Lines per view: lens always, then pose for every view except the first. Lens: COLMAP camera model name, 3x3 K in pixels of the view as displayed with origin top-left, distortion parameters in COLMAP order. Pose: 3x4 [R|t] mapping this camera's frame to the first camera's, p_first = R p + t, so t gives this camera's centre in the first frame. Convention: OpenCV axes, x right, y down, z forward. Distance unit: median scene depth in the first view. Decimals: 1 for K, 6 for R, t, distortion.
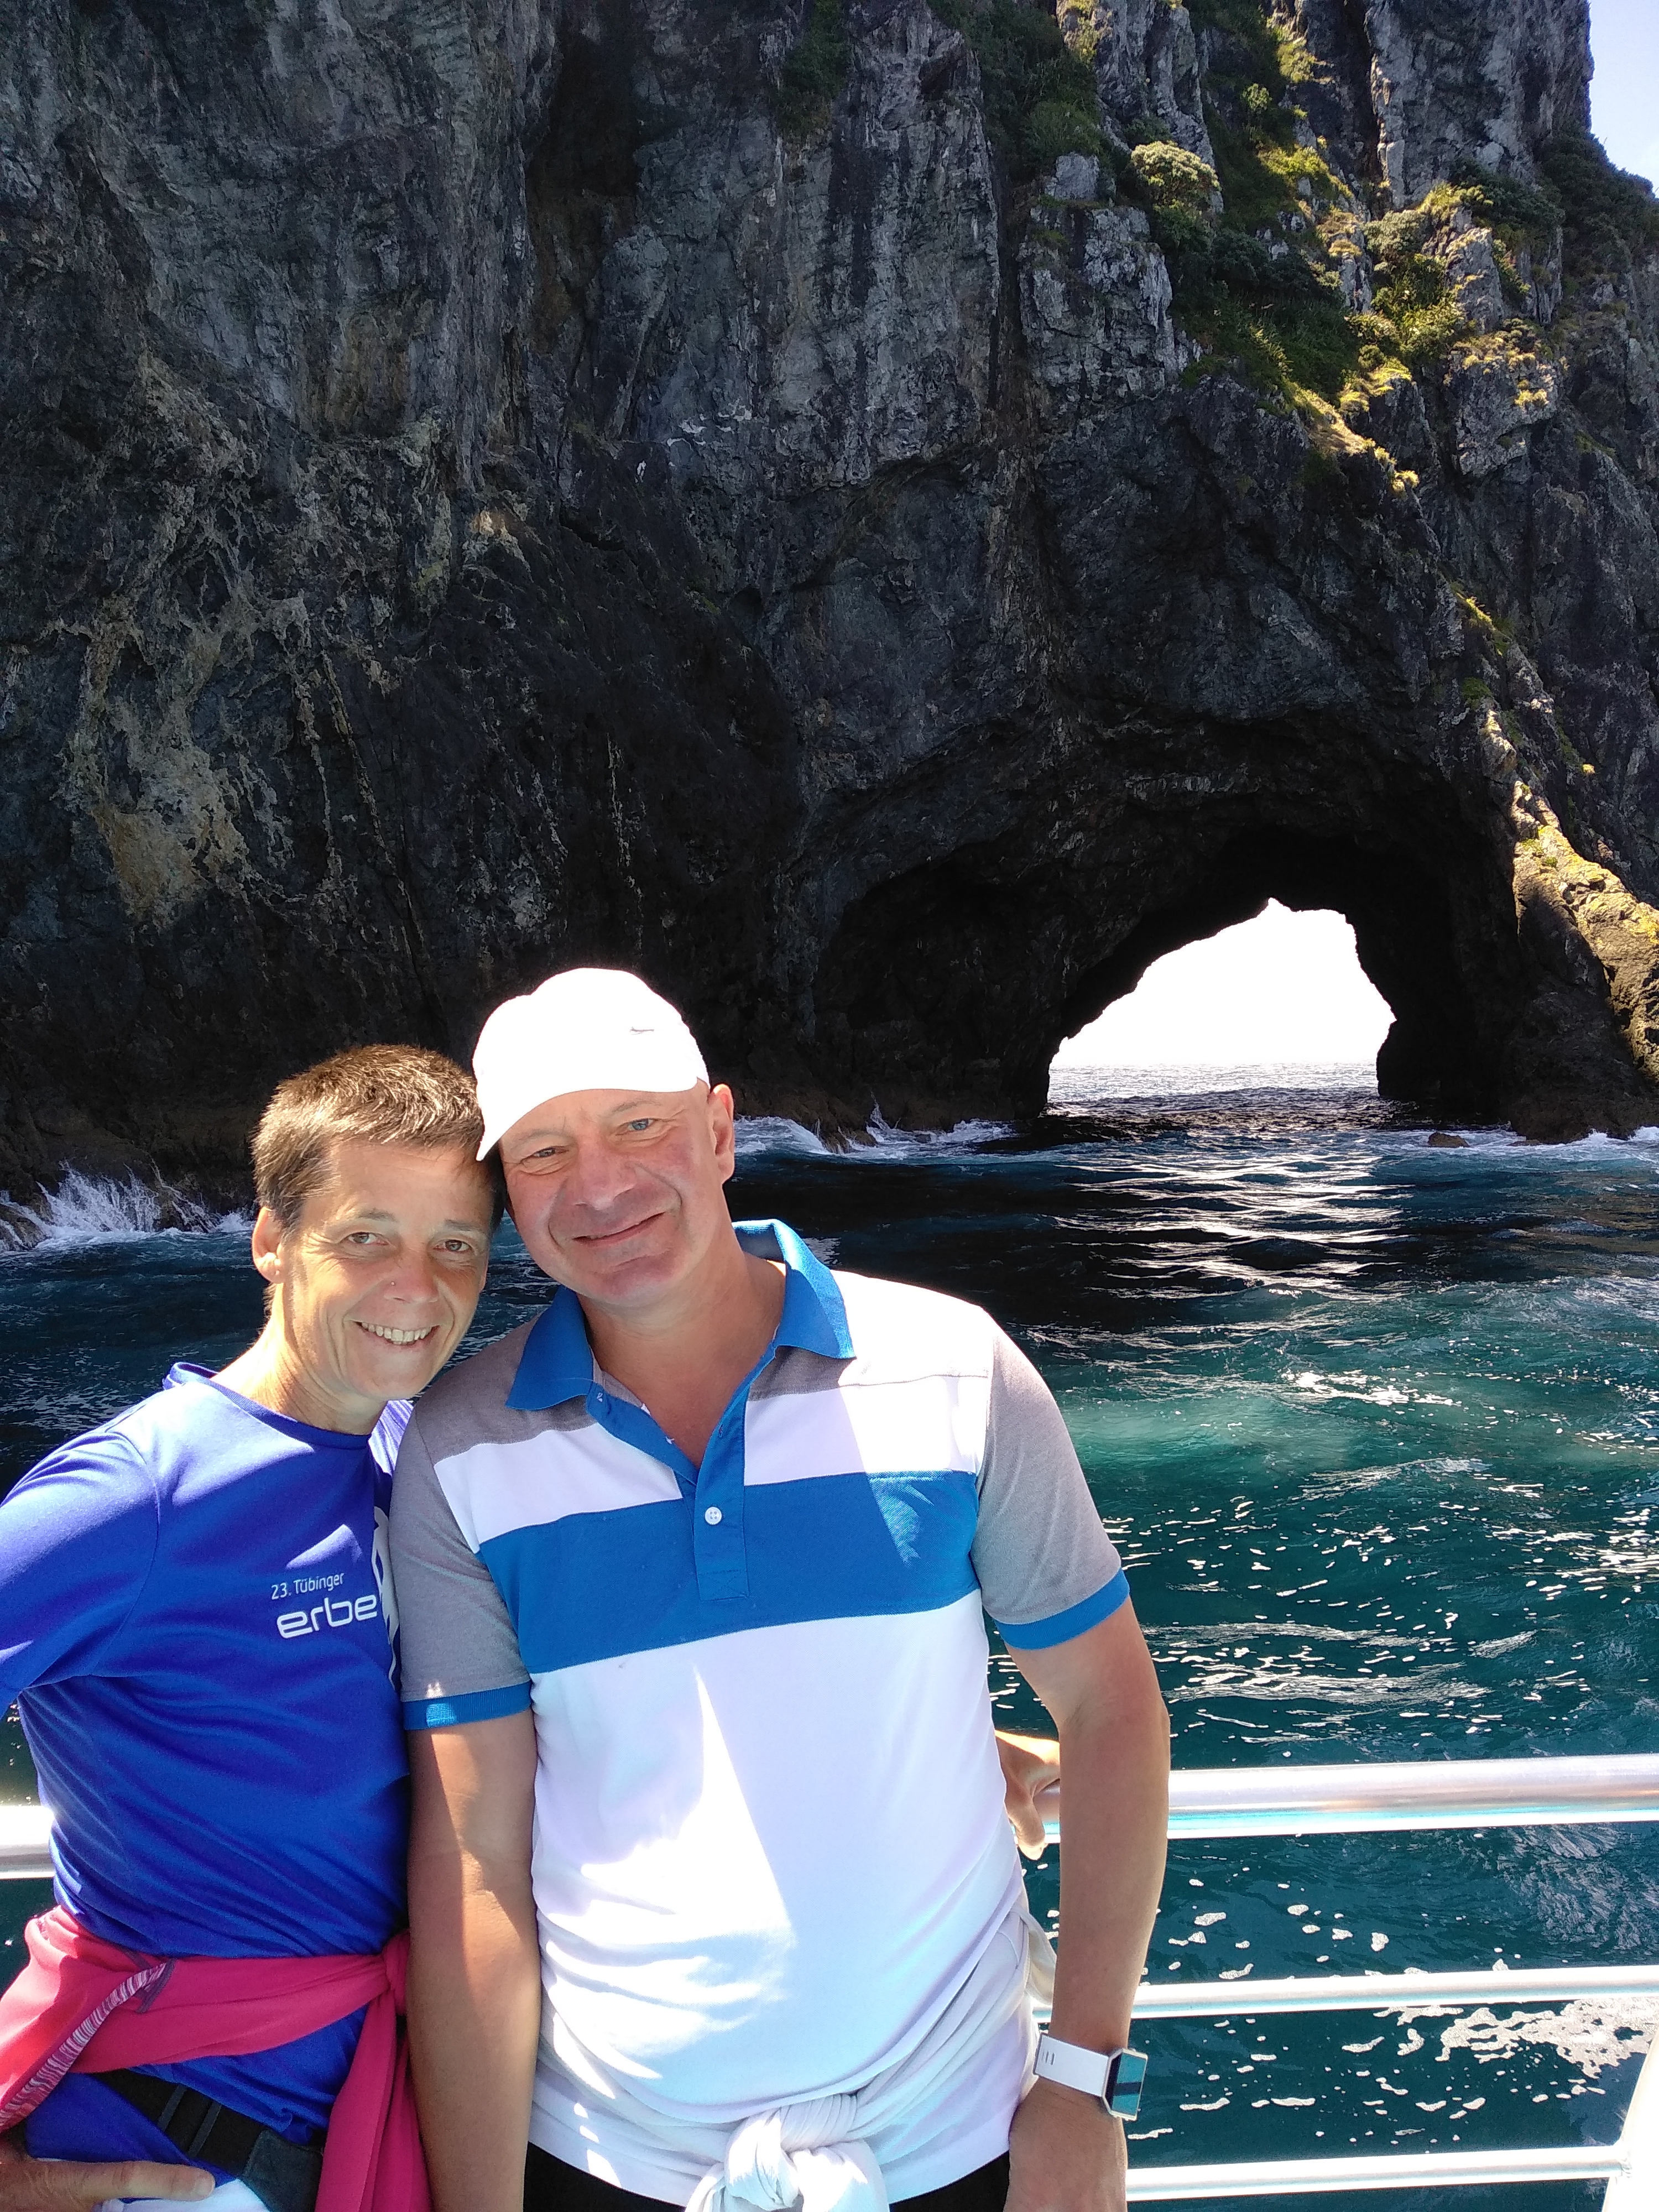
lens RADIAL K [[1722.5, 0, 829.5], [0, 1722.5, 1106.0], [0, 0, 1]] dist [0.009136, -0.006849]
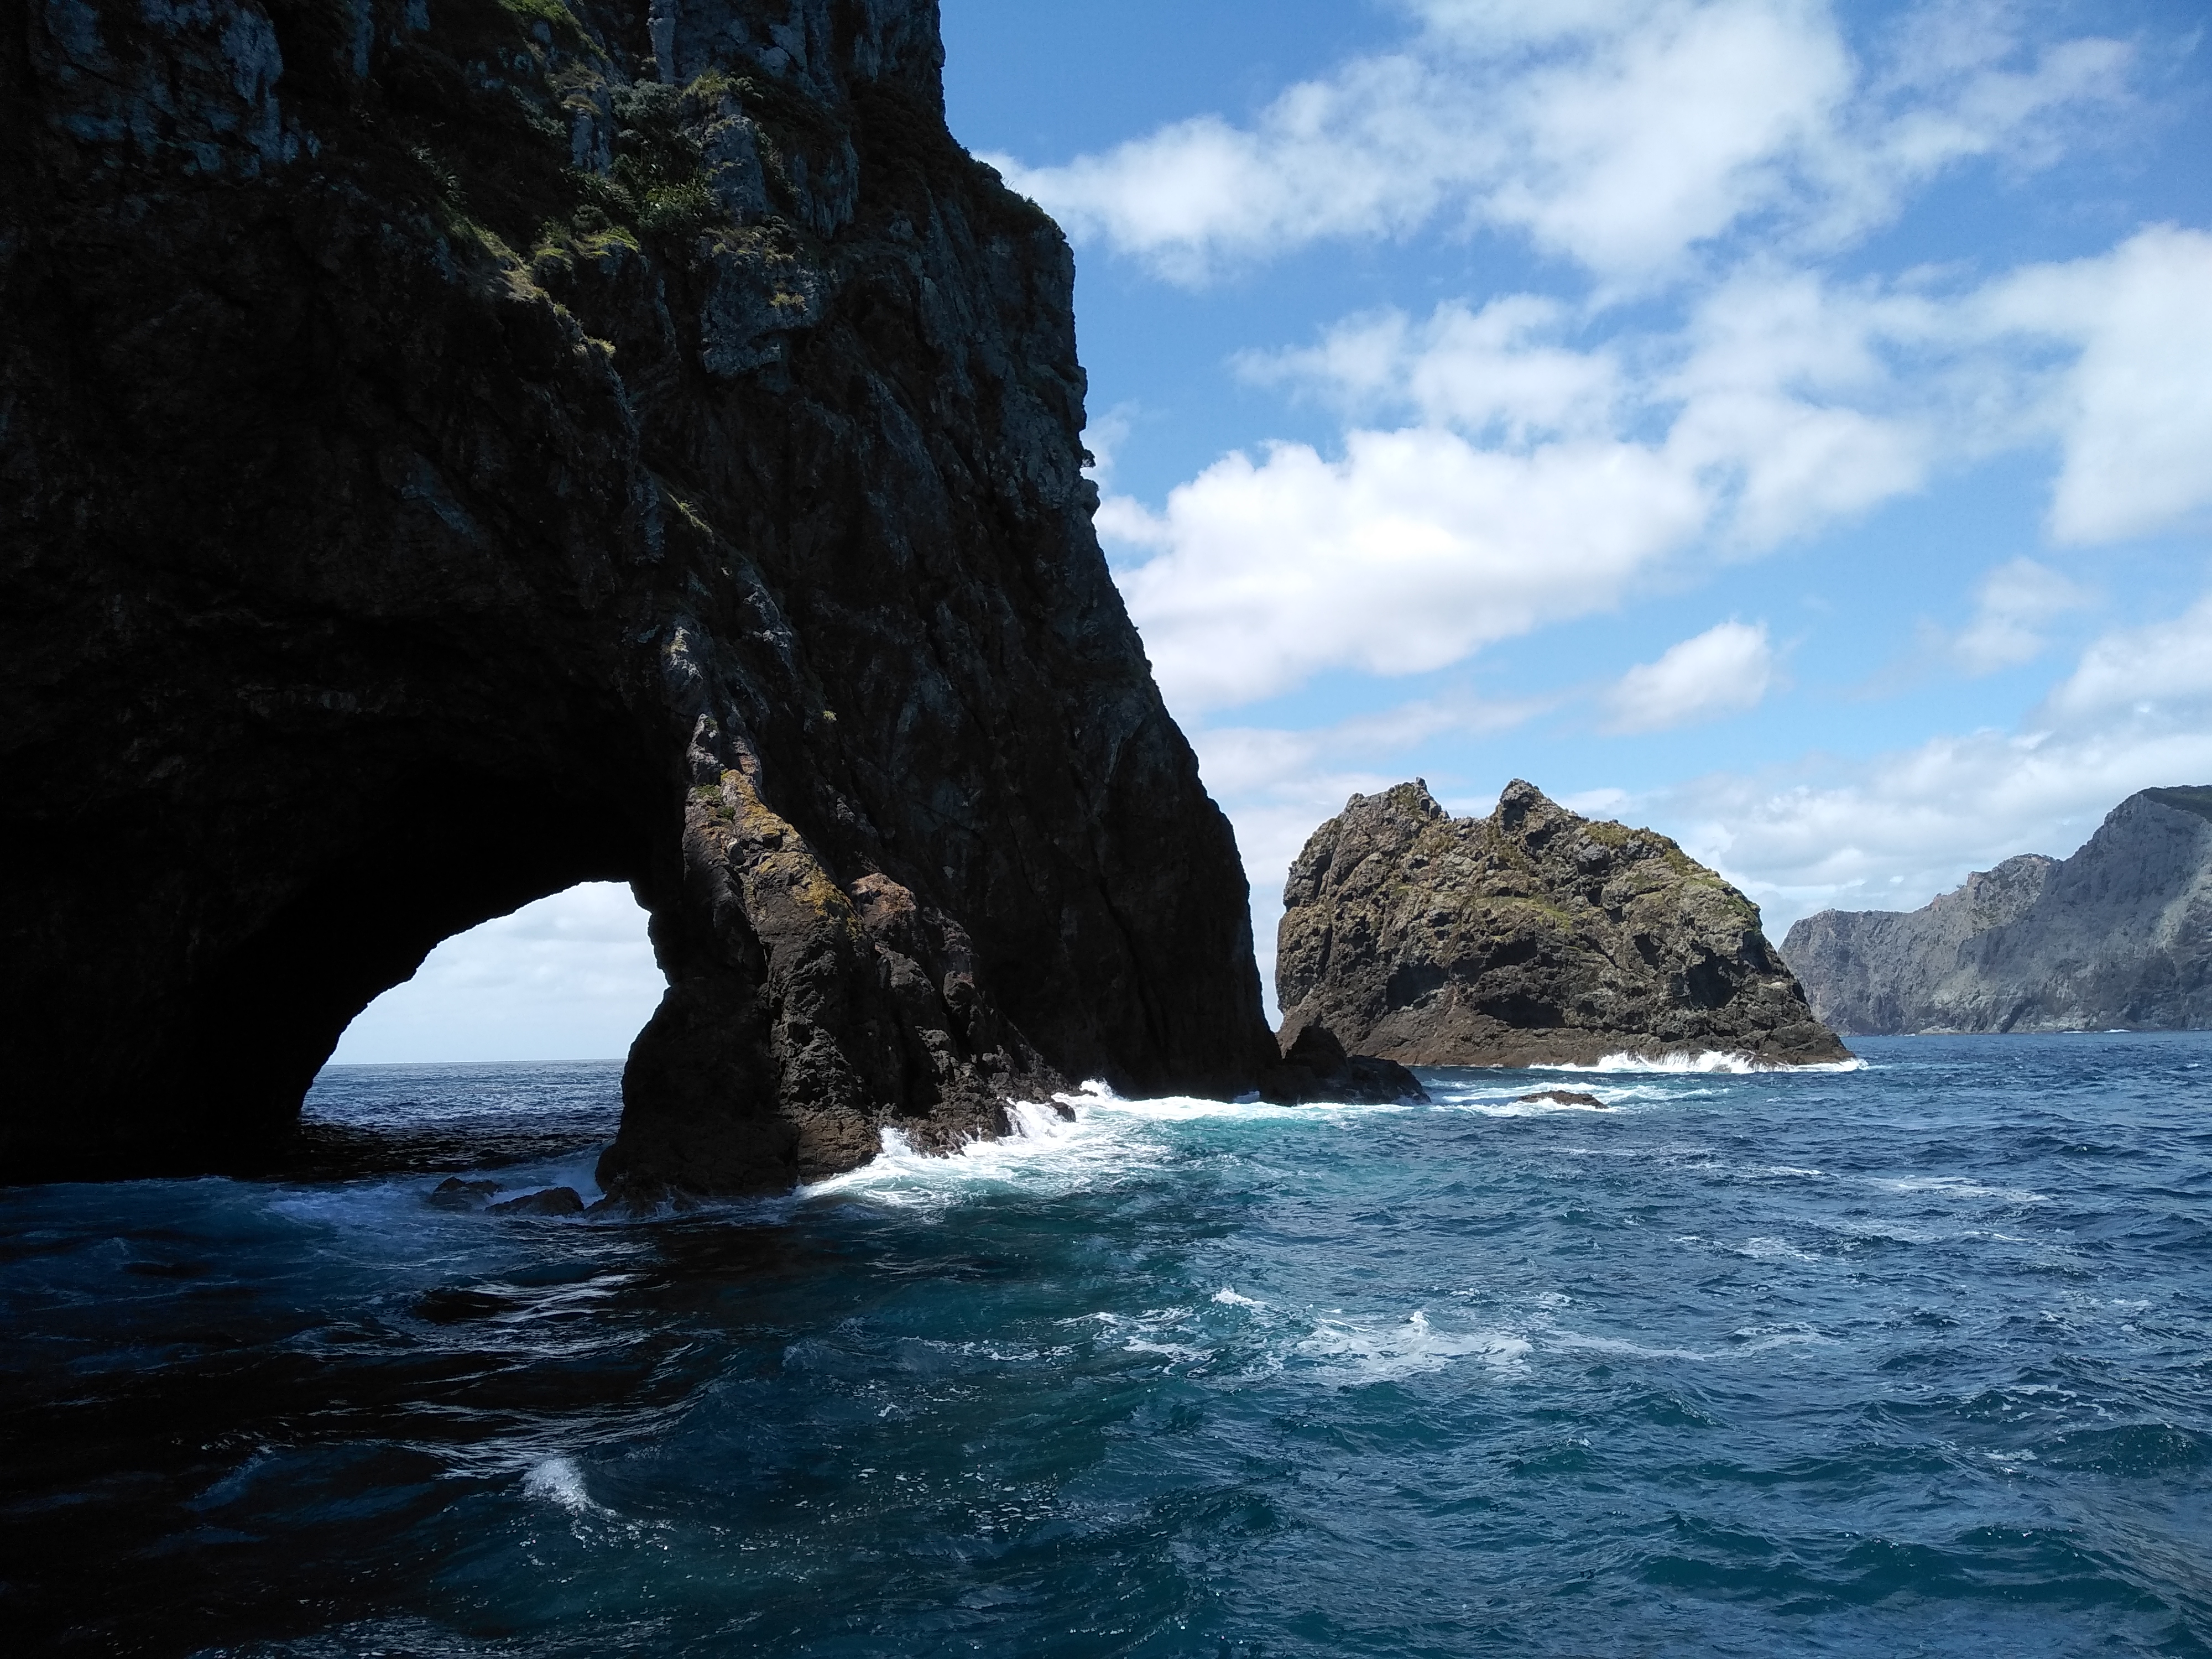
lens RADIAL K [[1722.5, 0, 1111.5], [0, 1722.5, 854.3], [0, 0, 1]] dist [0.009136, -0.006849]
pose [[0.917020, 0.038588, 0.396970, 0.253053], [0.017668, 0.990401, -0.137087, -0.010262], [-0.398450, 0.132725, 0.907536, 0.202808]]
